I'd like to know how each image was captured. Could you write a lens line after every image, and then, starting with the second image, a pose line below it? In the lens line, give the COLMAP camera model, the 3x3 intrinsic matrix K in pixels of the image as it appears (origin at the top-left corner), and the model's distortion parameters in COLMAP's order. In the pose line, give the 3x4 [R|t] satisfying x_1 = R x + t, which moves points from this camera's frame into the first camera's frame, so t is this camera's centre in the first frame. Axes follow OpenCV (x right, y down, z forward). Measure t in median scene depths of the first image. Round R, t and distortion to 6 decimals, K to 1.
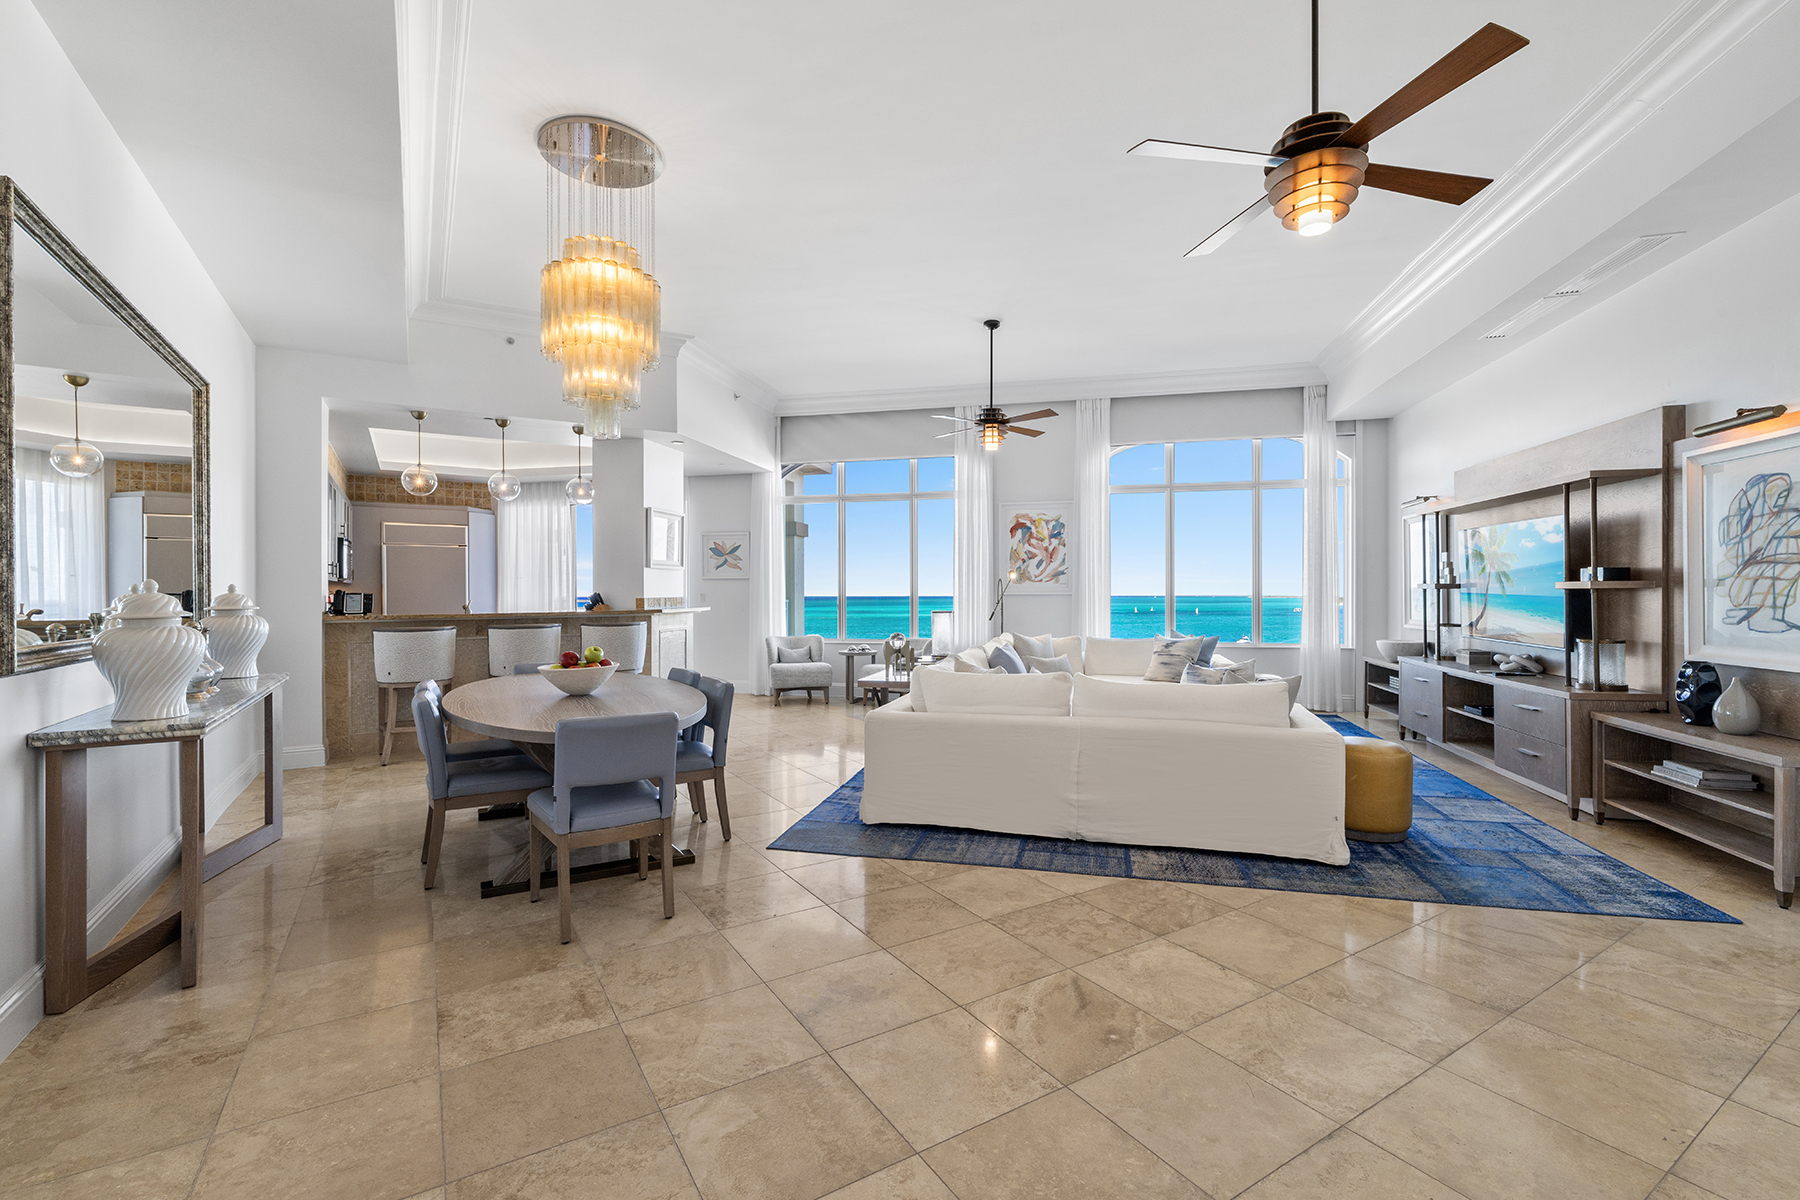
lens RADIAL K [[770.4, 0, 903.4], [0, 770.4, 596.6], [0, 0, 1]] dist [-0.000406, 0.000987]
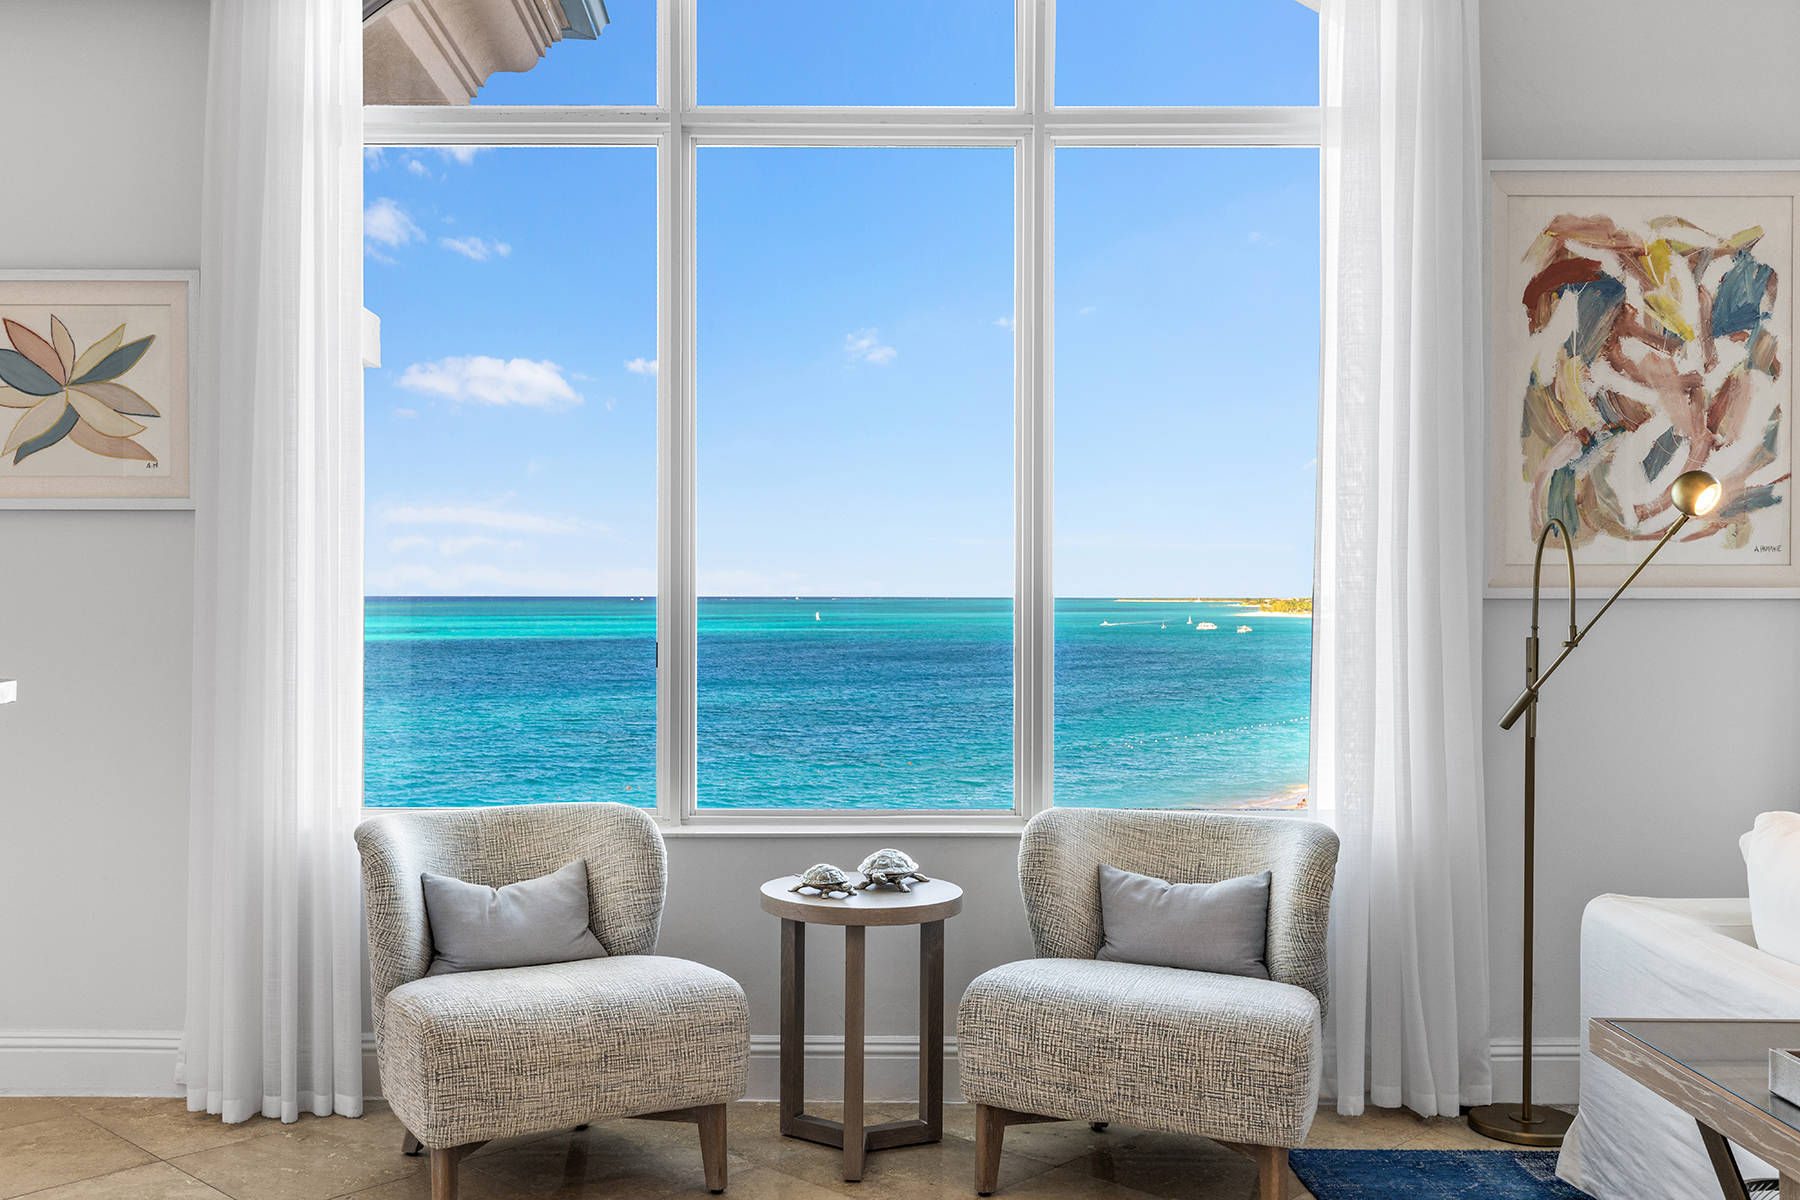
lens RADIAL K [[2031.3, 0, 914.0], [0, 2031.3, 597.3], [0, 0, 1]] dist [-0.005829, 0.000000]
pose [[0.975960, 0.005894, 0.217868, -0.177028], [-0.004237, 0.999958, -0.008070, 0.002727], [-0.217906, 0.006953, 0.975945, 0.600499]]
